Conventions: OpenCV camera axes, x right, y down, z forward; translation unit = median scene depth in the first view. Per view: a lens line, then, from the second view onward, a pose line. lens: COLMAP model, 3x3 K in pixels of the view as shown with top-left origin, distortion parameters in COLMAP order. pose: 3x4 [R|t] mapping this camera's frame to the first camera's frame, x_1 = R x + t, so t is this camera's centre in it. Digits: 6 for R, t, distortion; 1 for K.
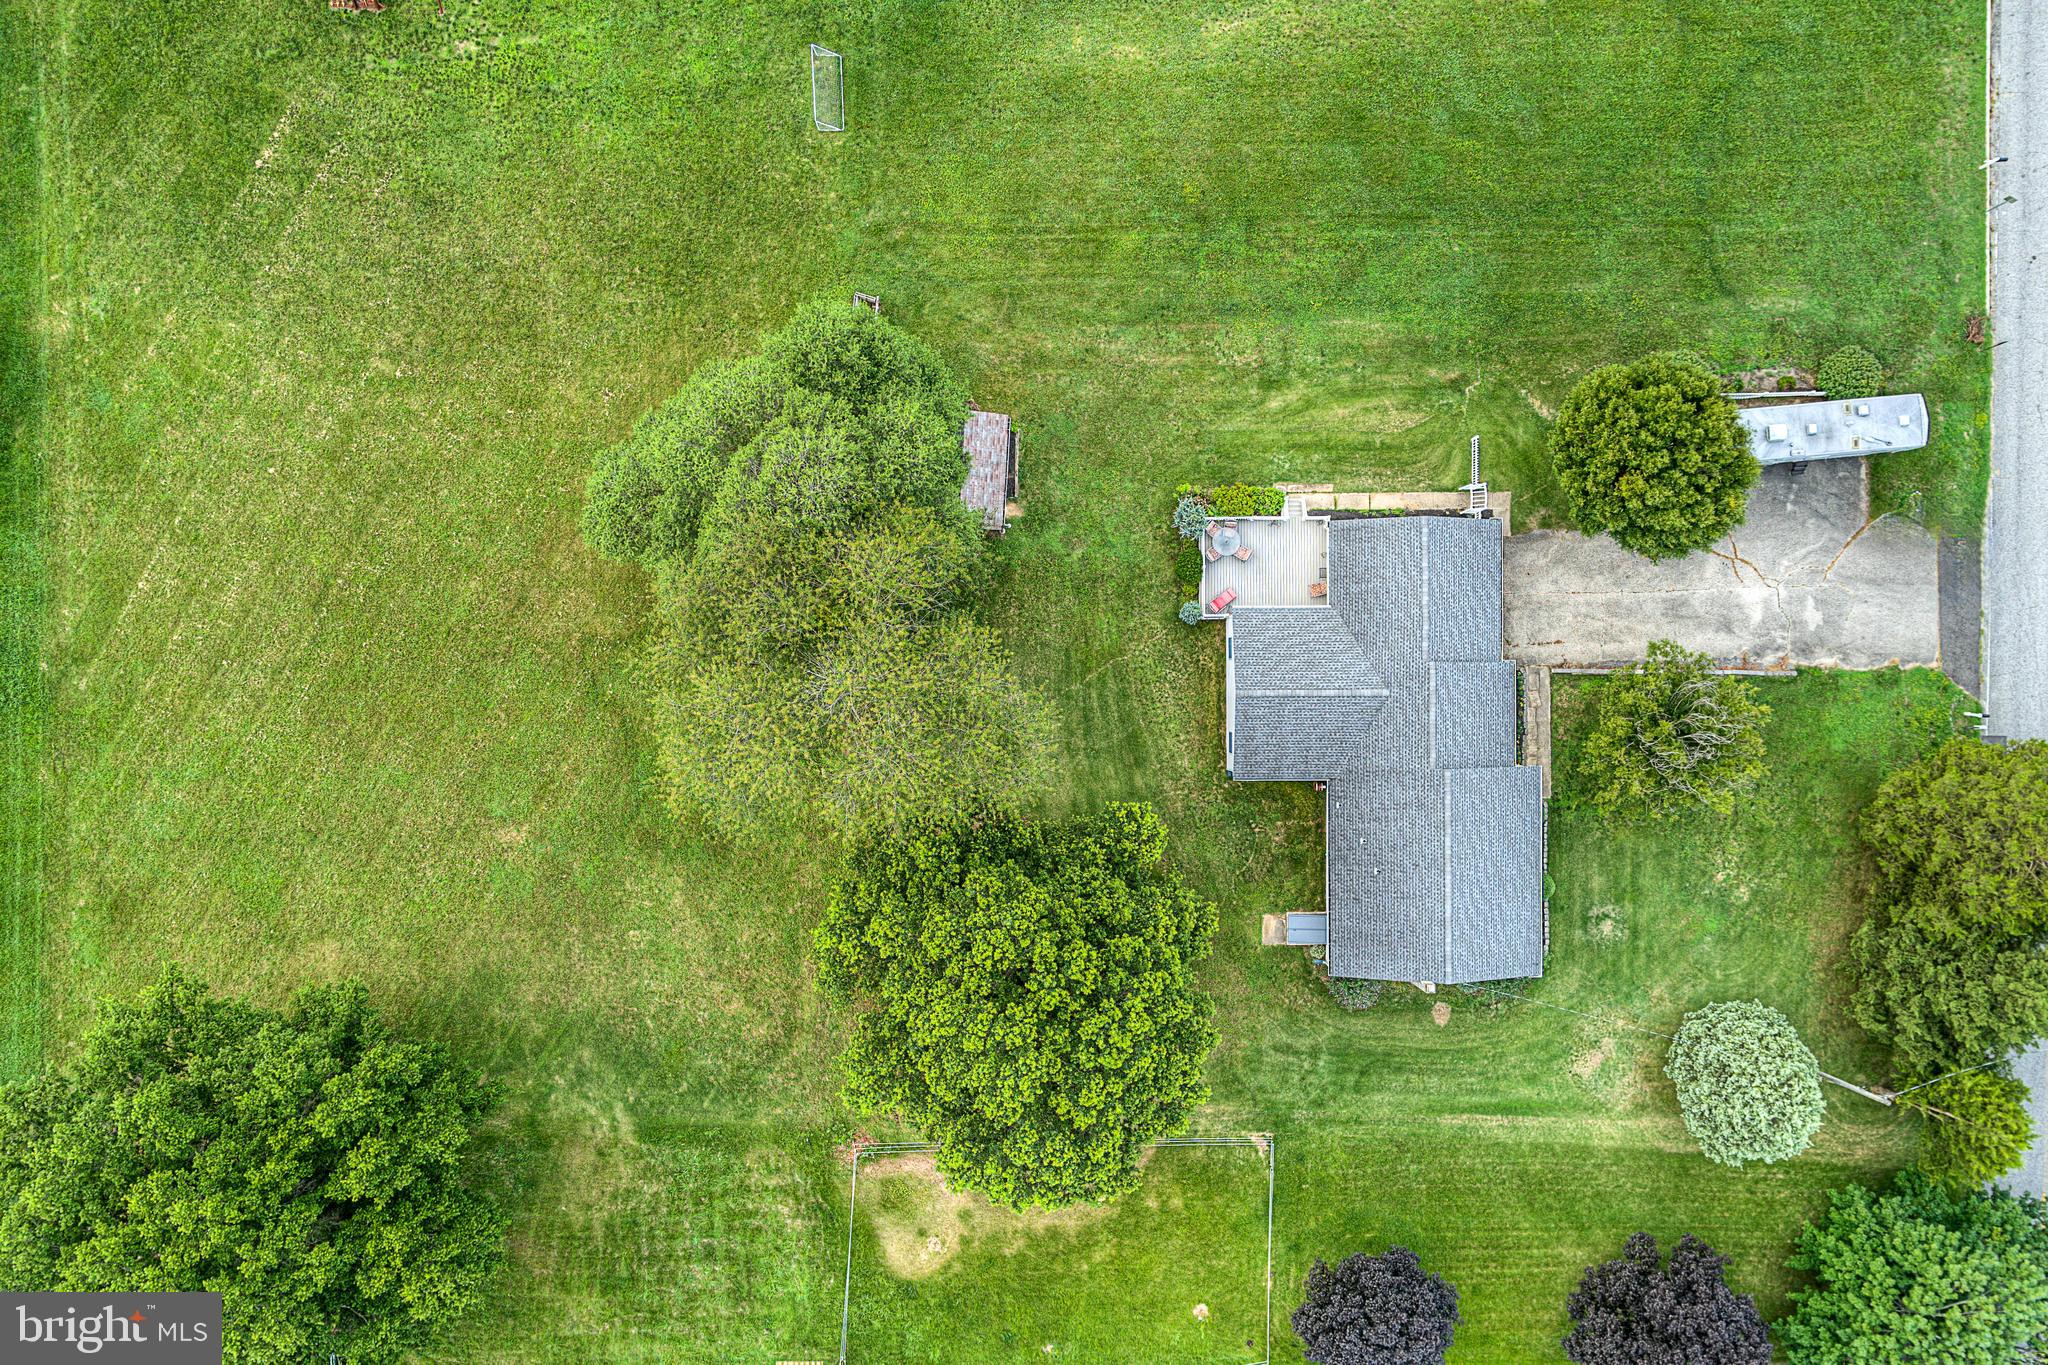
lens RADIAL K [[1553.2, 0, 1022.5], [0, 1553.2, 688.9], [0, 0, 1]] dist [0.005091, 0.014107]
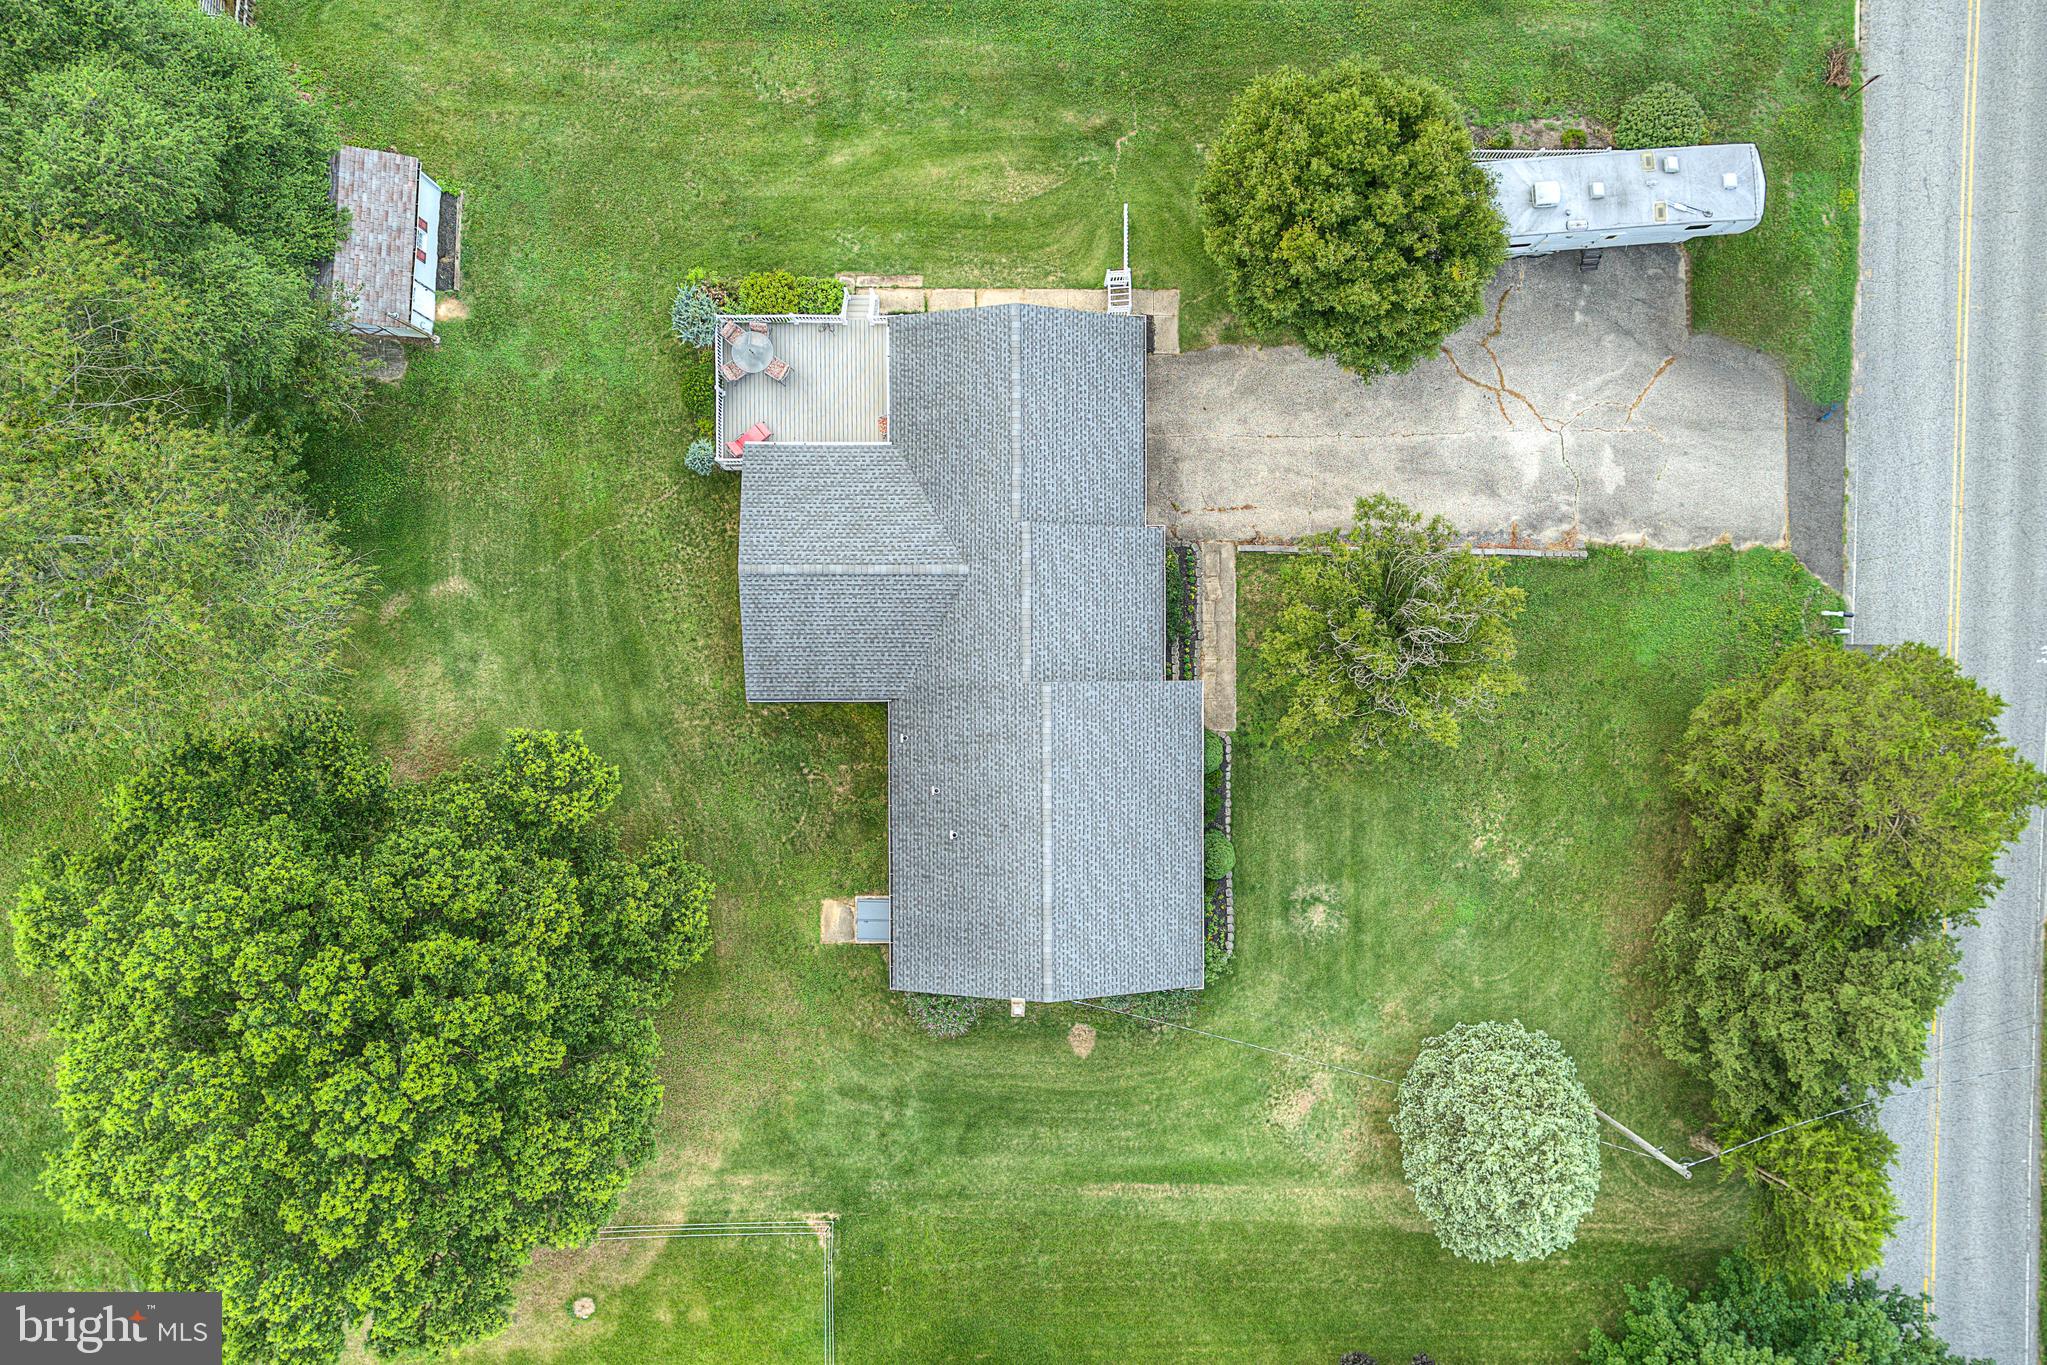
lens RADIAL K [[1588.1, 0, 1023.5], [0, 1588.1, 682.5], [0, 0, 1]] dist [0.006330, -0.003853]
pose [[0.999568, 0.000724, 0.029383, 0.223435], [-0.001024, 0.999947, 0.010210, 0.041301], [-0.029374, -0.010236, 0.999516, 0.291113]]
